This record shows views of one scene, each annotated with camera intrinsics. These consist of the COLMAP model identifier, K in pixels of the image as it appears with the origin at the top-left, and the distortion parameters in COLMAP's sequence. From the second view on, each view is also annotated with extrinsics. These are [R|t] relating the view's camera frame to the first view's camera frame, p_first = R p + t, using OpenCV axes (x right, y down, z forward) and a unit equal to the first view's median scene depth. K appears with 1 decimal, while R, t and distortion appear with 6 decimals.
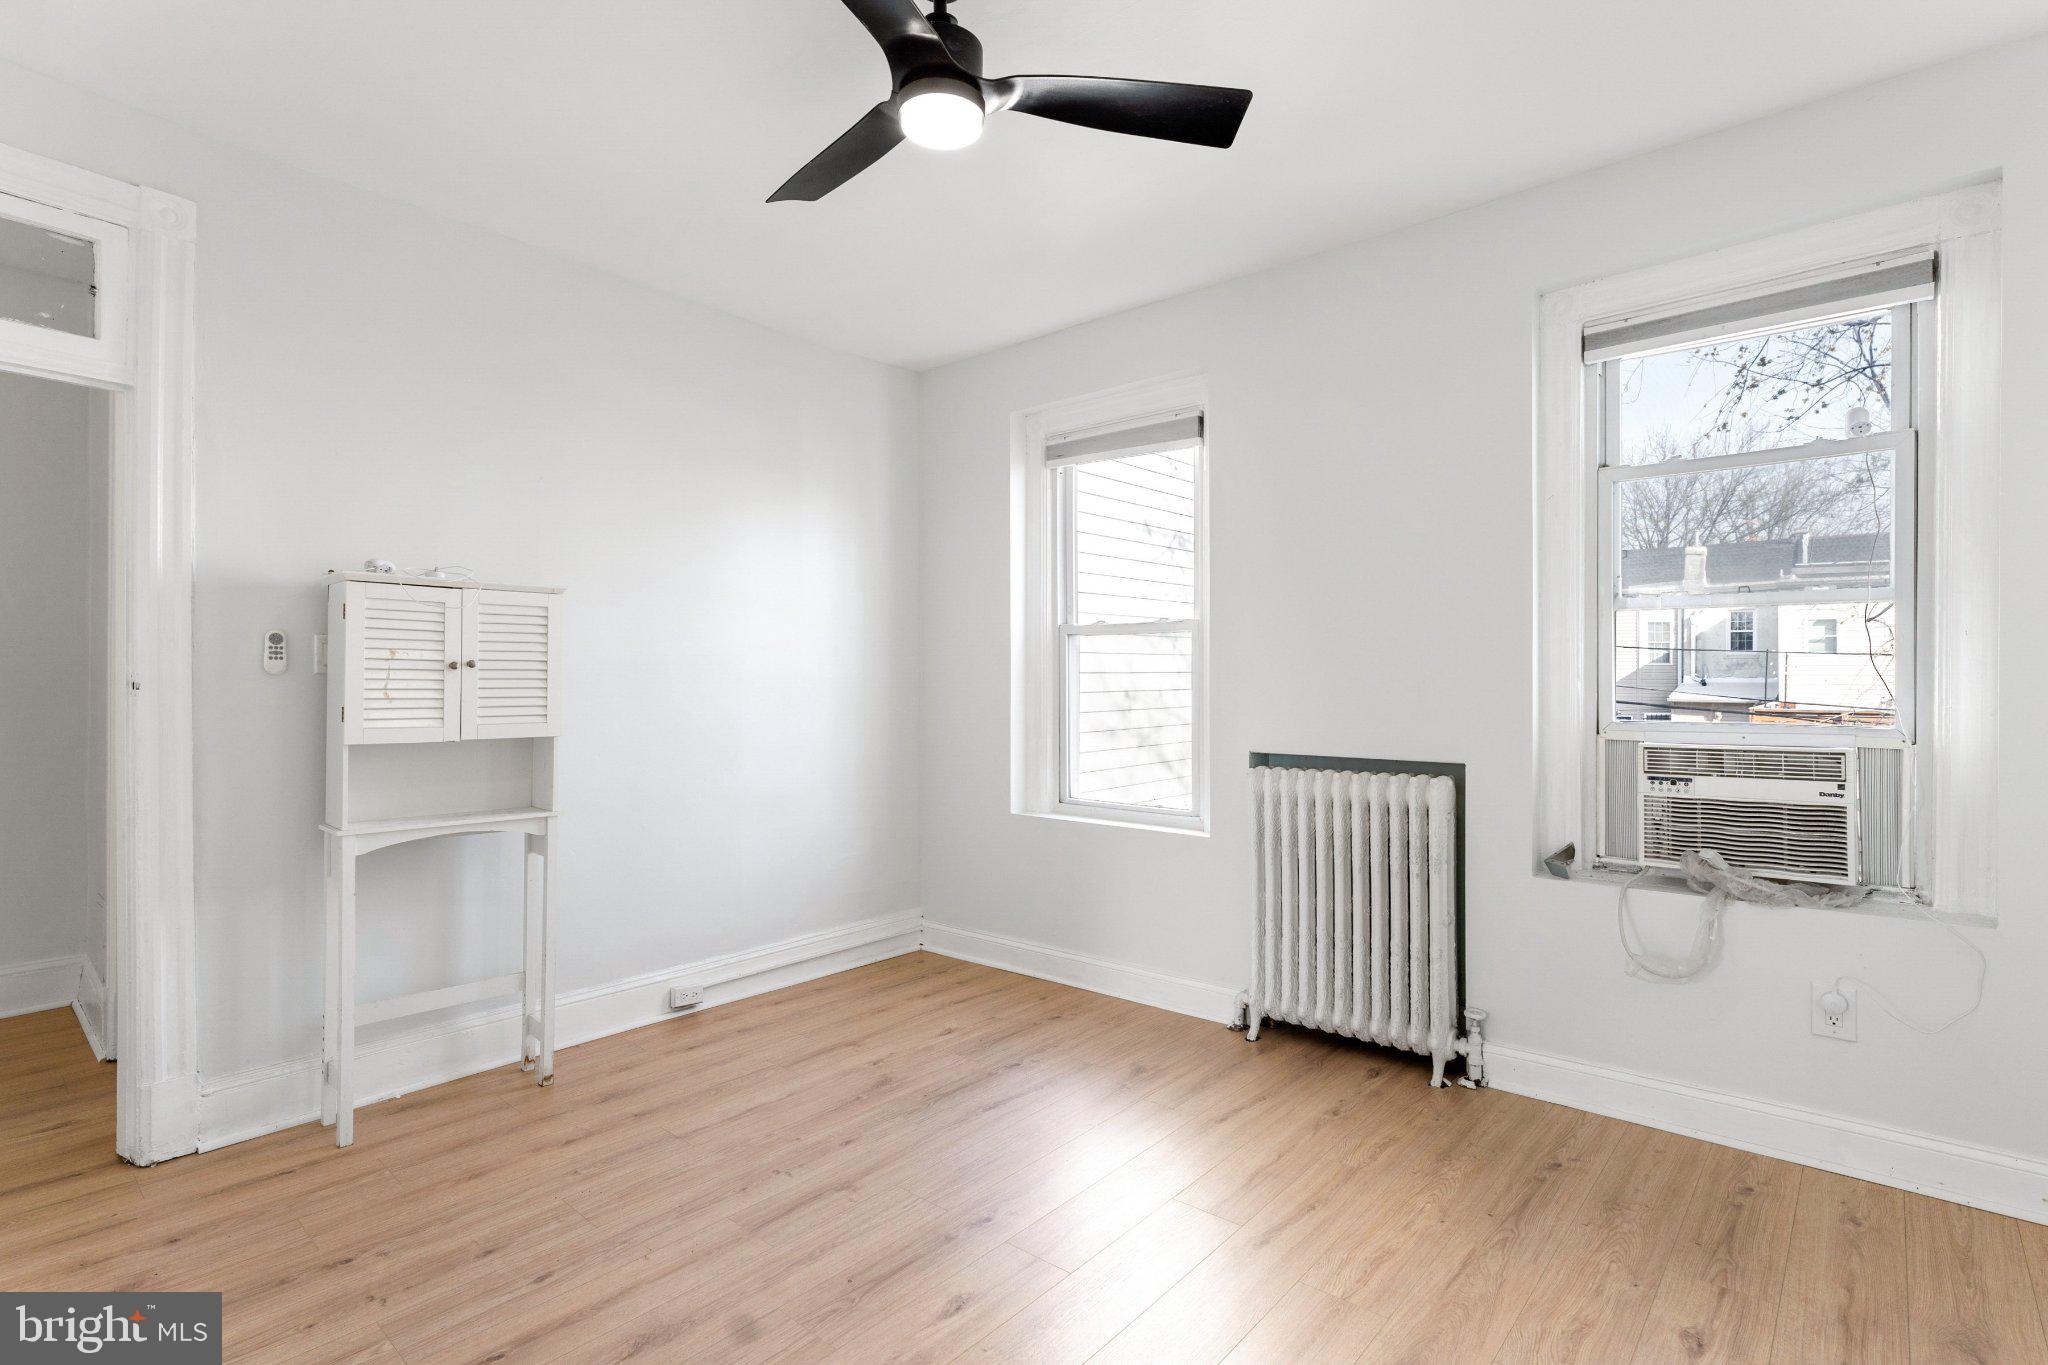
lens RADIAL K [[898.7, 0, 1024.0], [0, 898.7, 682.5], [0, 0, 1]] dist [0.001524, 0.000284]
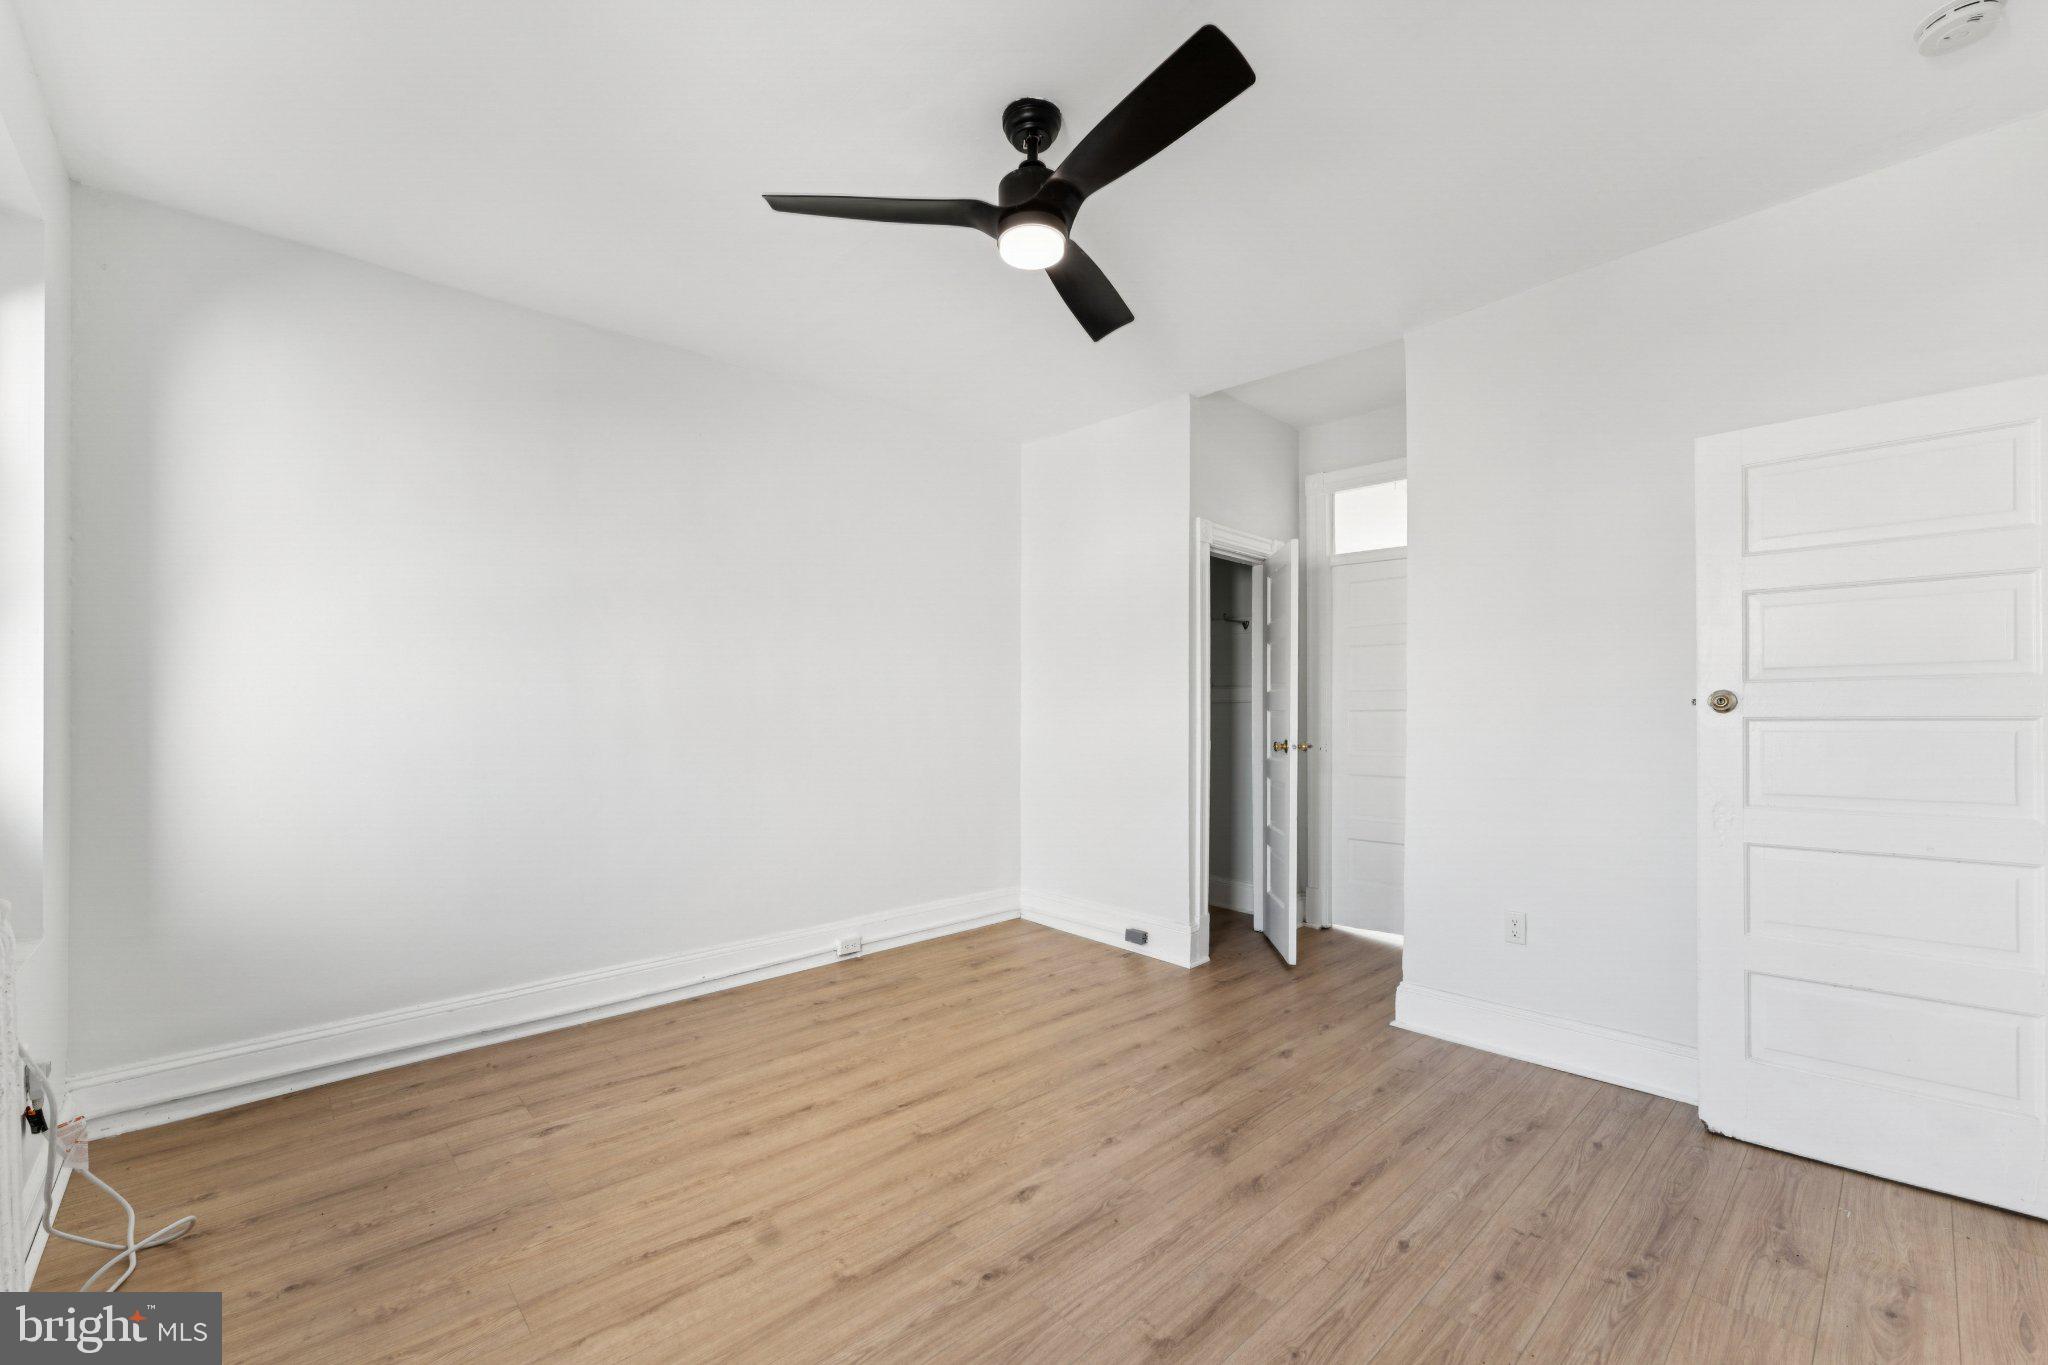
lens RADIAL K [[835.0, 0, 1022.4], [0, 835.0, 691.1], [0, 0, 1]] dist [0.001331, 0.000426]
pose [[-0.994199, 0.009571, 0.107134, -0.192394], [0.007710, 0.999812, -0.017769, 0.009239], [-0.107284, -0.016840, -0.994086, 2.045037]]
